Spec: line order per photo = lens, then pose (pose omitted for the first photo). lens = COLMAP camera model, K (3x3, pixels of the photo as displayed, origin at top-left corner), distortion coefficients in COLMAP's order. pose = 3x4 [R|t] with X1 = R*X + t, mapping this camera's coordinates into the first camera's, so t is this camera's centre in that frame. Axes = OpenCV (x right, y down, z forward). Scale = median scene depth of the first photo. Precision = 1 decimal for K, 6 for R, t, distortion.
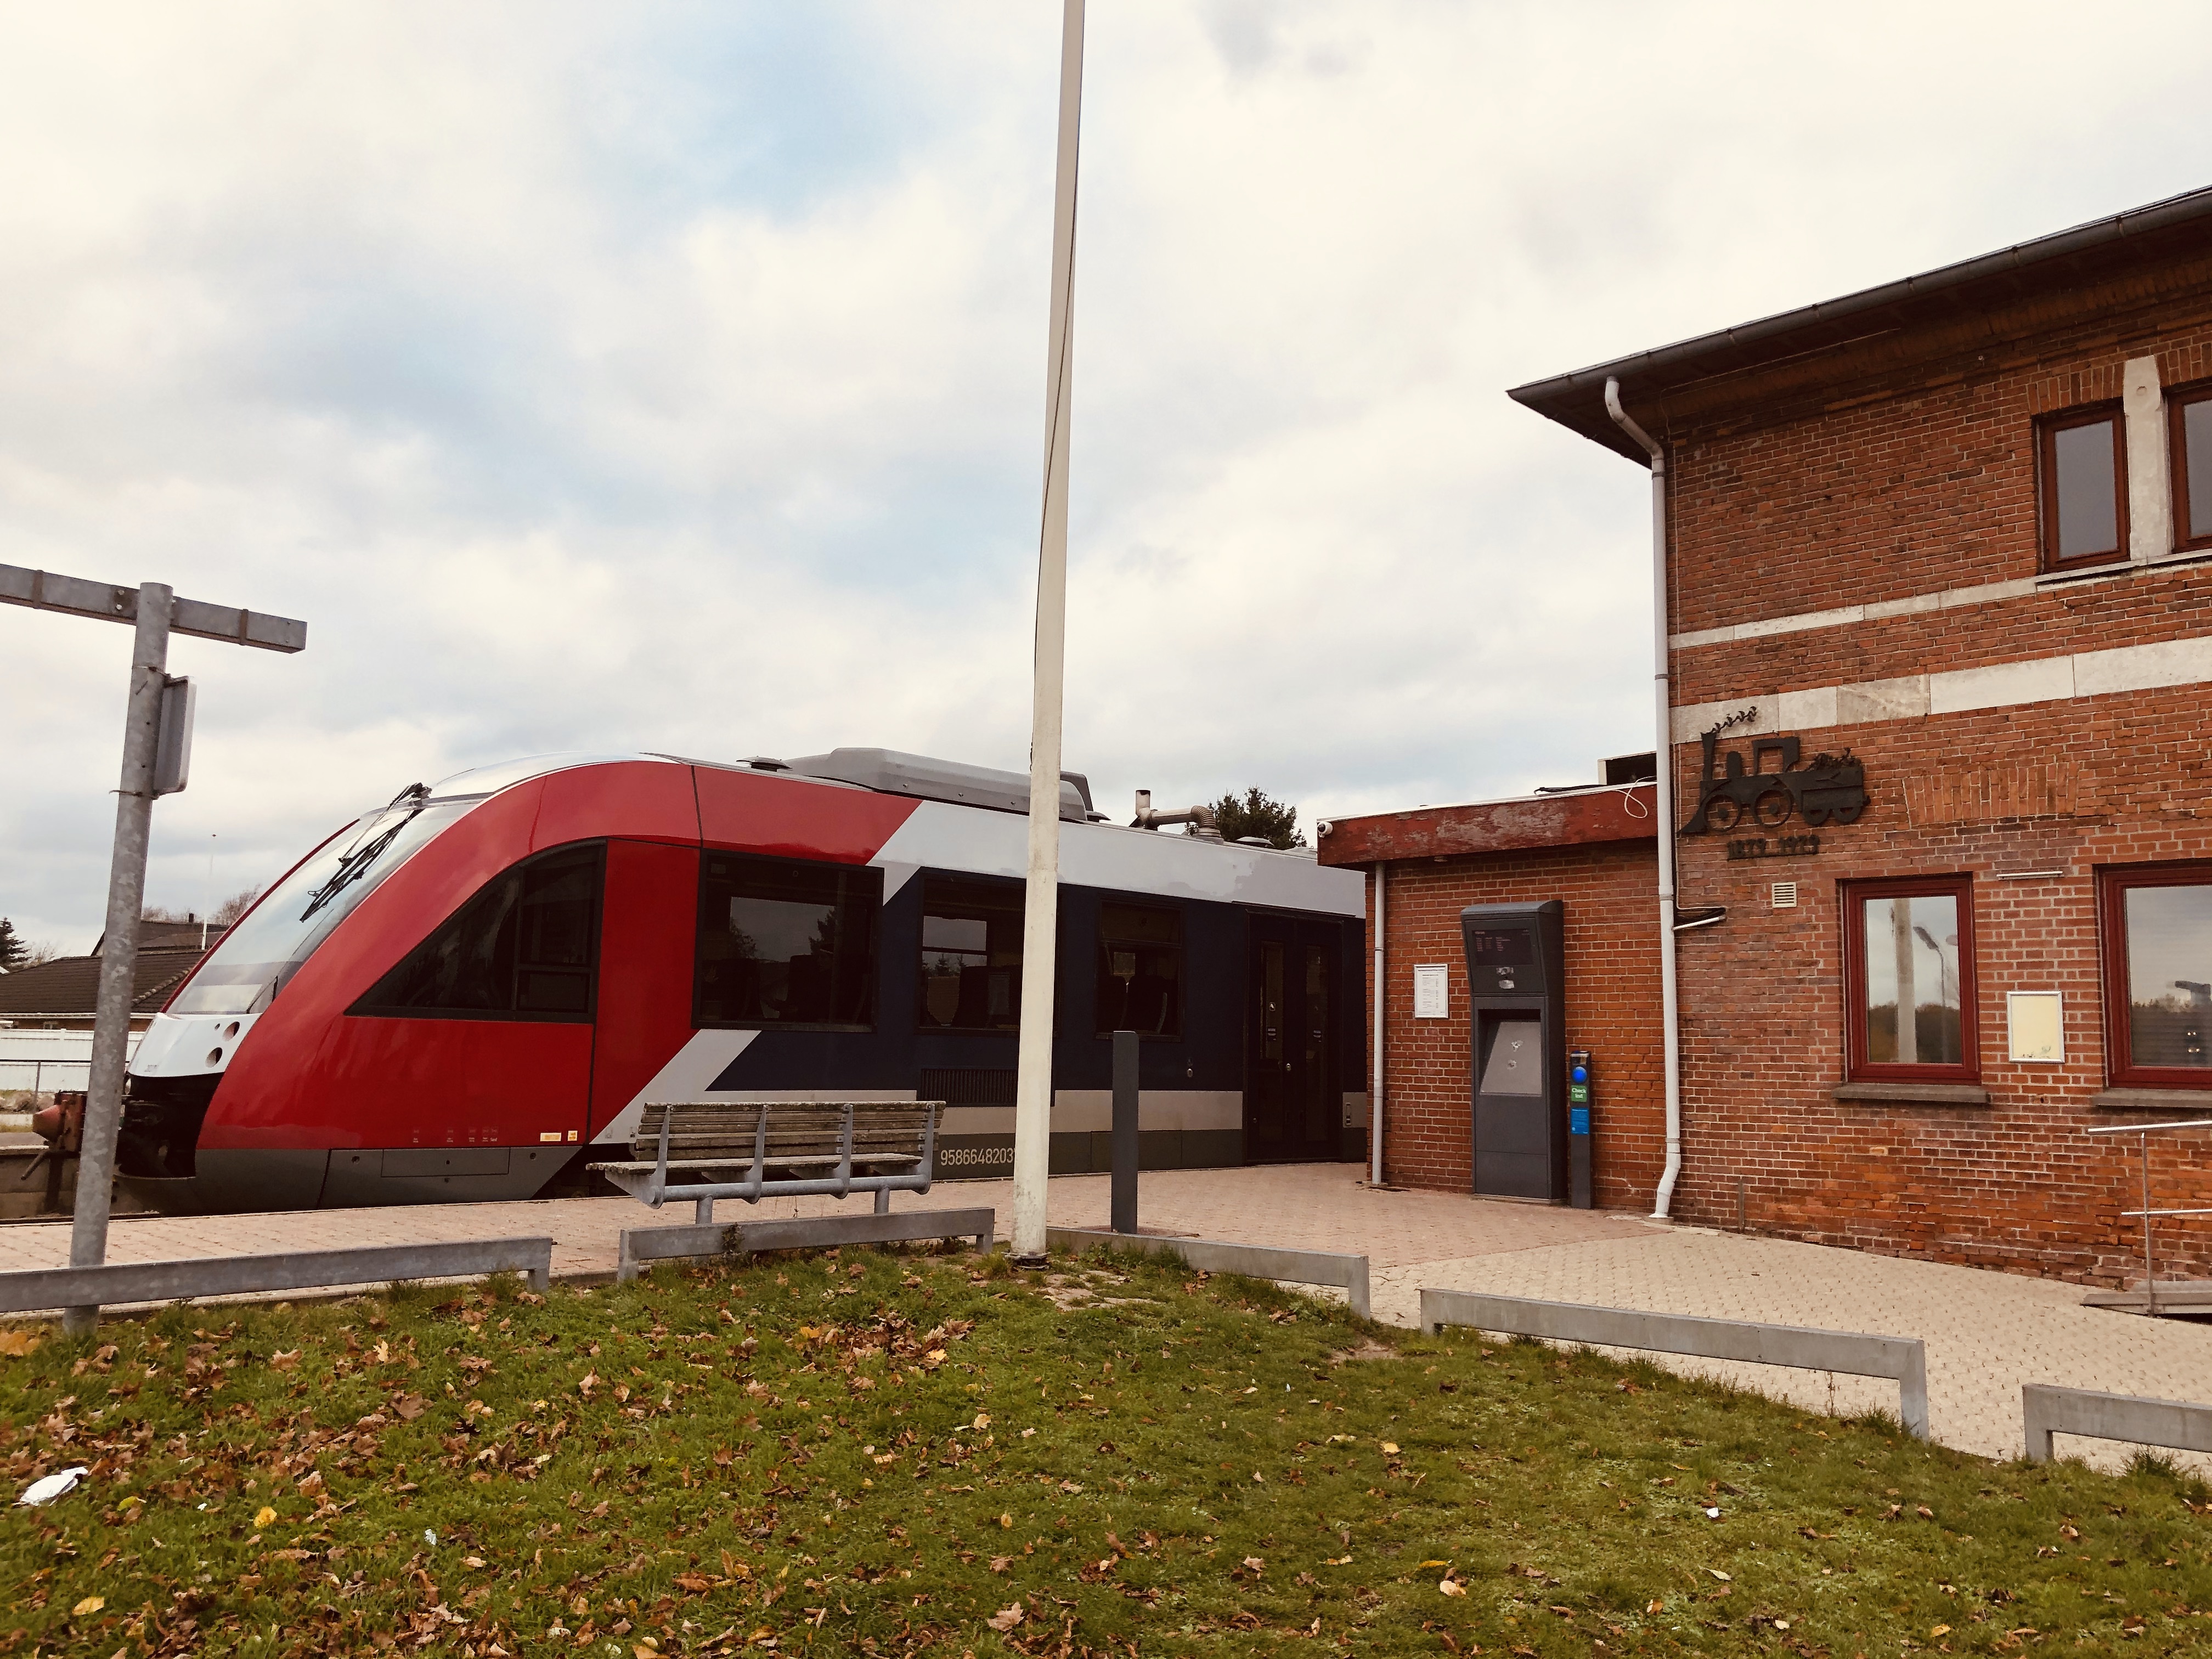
lens RADIAL K [[1847.7, 0, 1106.0], [0, 1847.7, 829.5], [0, 0, 1]] dist [-0.007446, 0.003447]
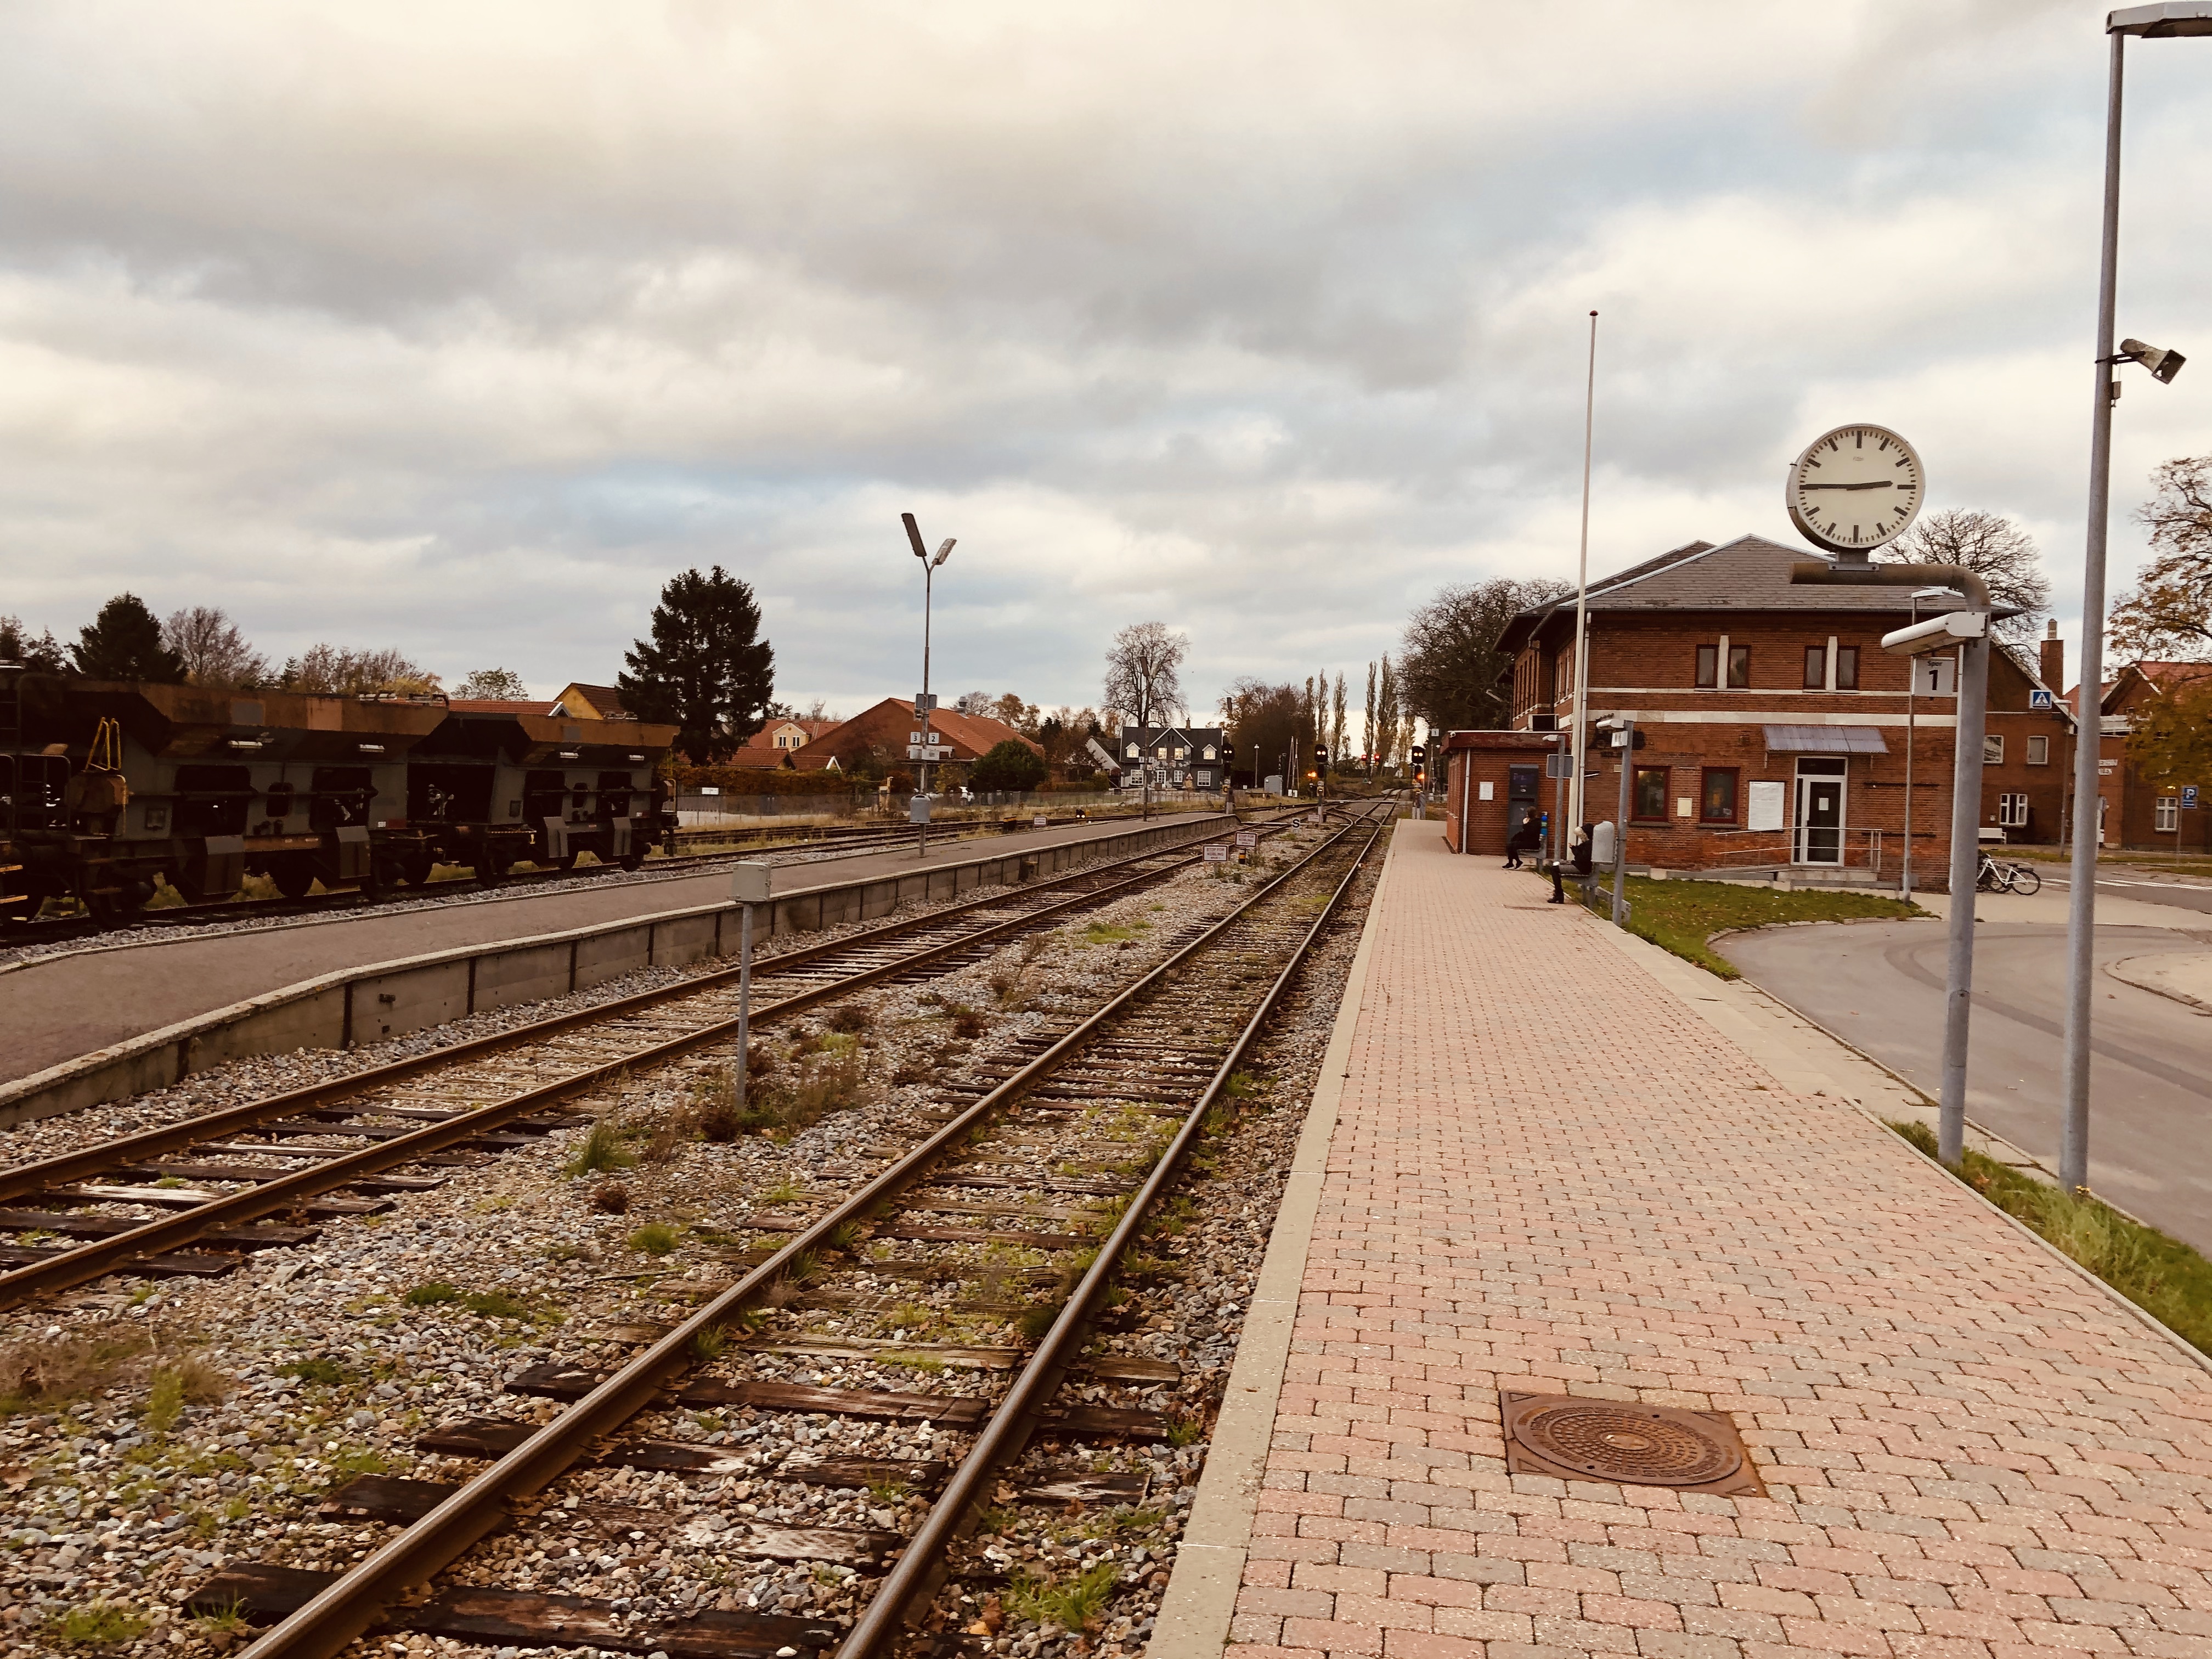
lens RADIAL K [[1802.6, 0, 1130.7], [0, 1802.6, 838.9], [0, 0, 1]] dist [0.083349, -0.114122]
pose [[0.828225, -0.018040, 0.560105, -2.428382], [-0.078858, 0.985785, 0.148358, -0.281940], [-0.554819, -0.167043, 0.815029, -1.379573]]
